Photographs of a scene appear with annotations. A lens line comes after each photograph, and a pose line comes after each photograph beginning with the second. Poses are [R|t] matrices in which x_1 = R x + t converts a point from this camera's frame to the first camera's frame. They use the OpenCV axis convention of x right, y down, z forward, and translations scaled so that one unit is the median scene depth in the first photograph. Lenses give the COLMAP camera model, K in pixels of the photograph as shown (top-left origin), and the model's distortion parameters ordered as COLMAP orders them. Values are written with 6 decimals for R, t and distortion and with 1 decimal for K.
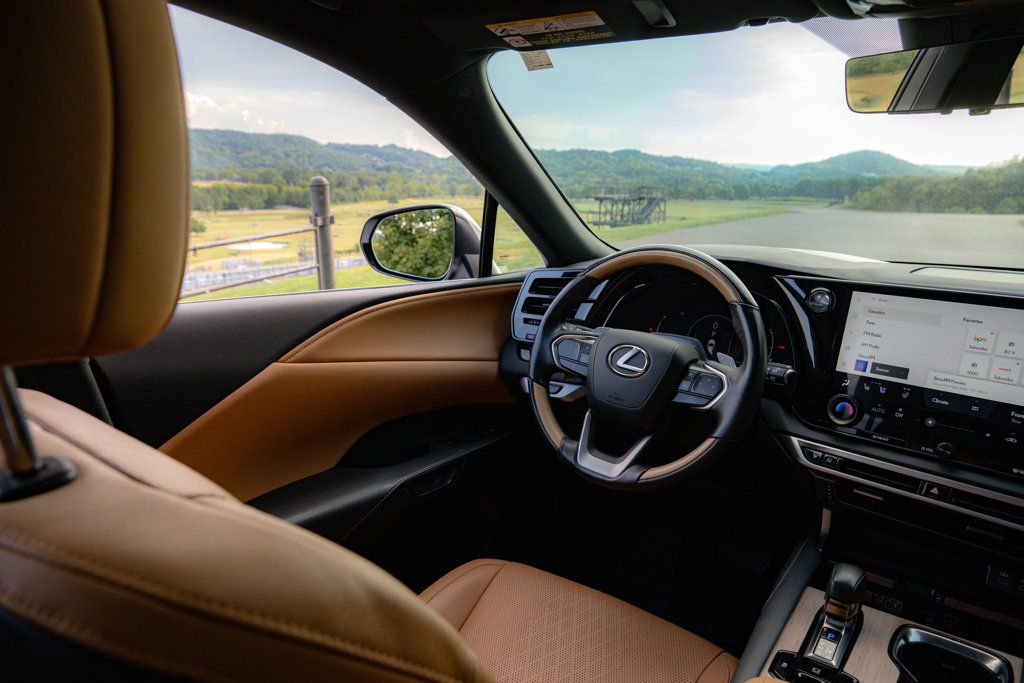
lens RADIAL K [[692.1, 0, 512.0], [0, 692.1, 341.5], [0, 0, 1]] dist [0.000089, -0.000433]
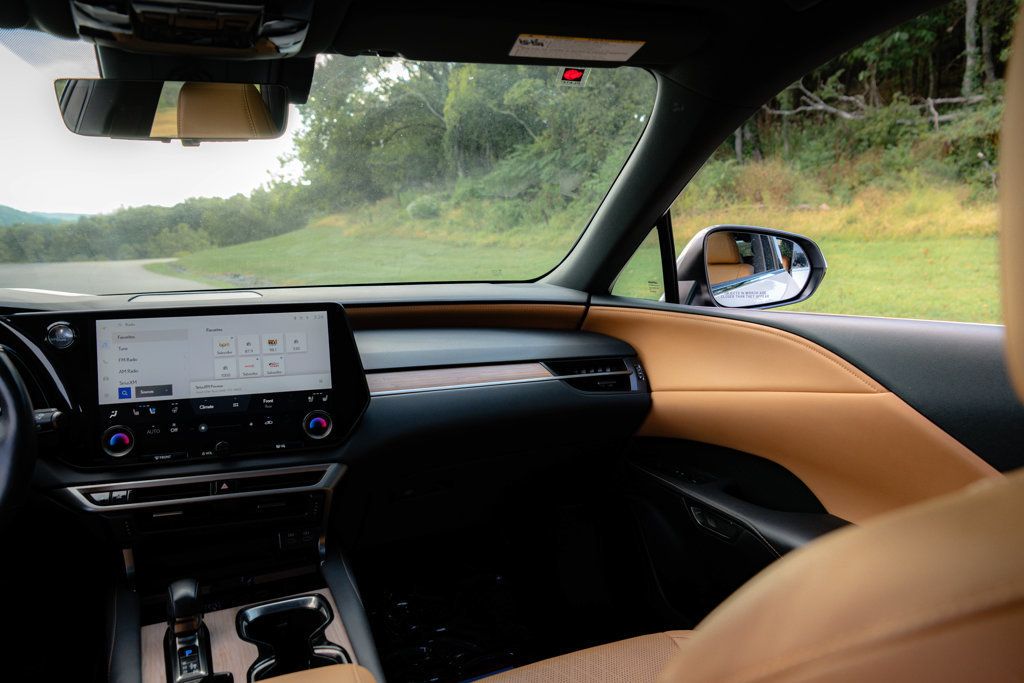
lens RADIAL K [[738.9, 0, 512.0], [0, 738.9, 341.5], [0, 0, 1]] dist [0.002562, 0.000532]
pose [[0.459299, -0.146350, 0.876143, -0.147362], [0.213674, 0.975576, 0.050945, 0.027180], [-0.862200, 0.163810, 0.479352, 0.013573]]
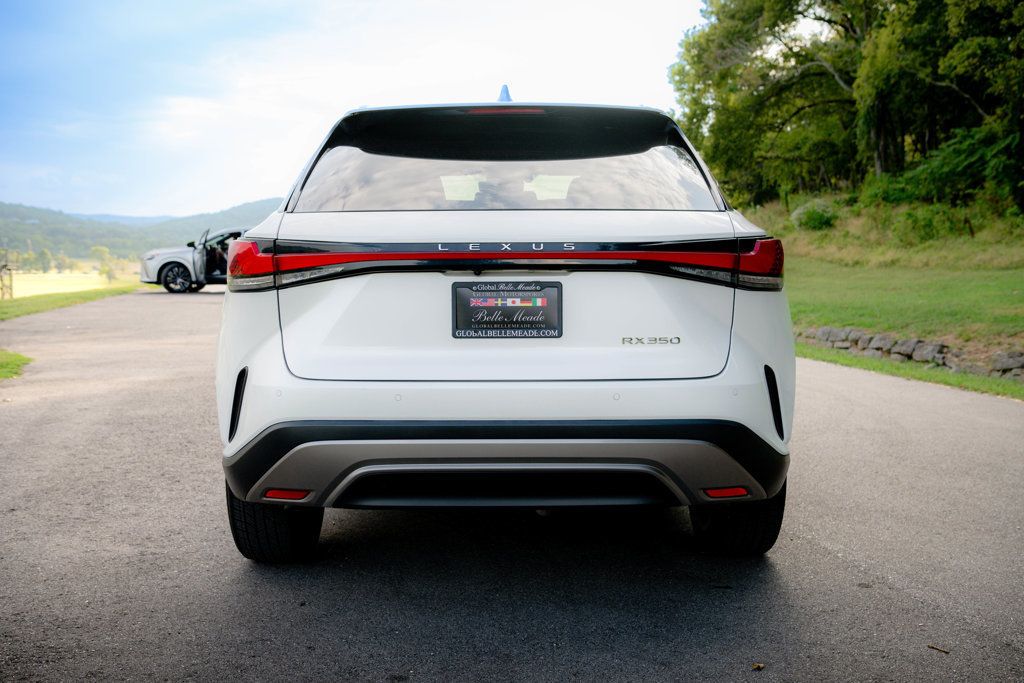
lens RADIAL K [[1117.9, 0, 512.0], [0, 1117.9, 341.5], [0, 0, 1]] dist [-0.005067, 0.011130]
pose [[0.786234, -0.054766, 0.615497, -2.669600], [0.139320, 0.986129, -0.090224, 0.924335], [-0.602018, 0.156688, 0.782958, -3.330786]]
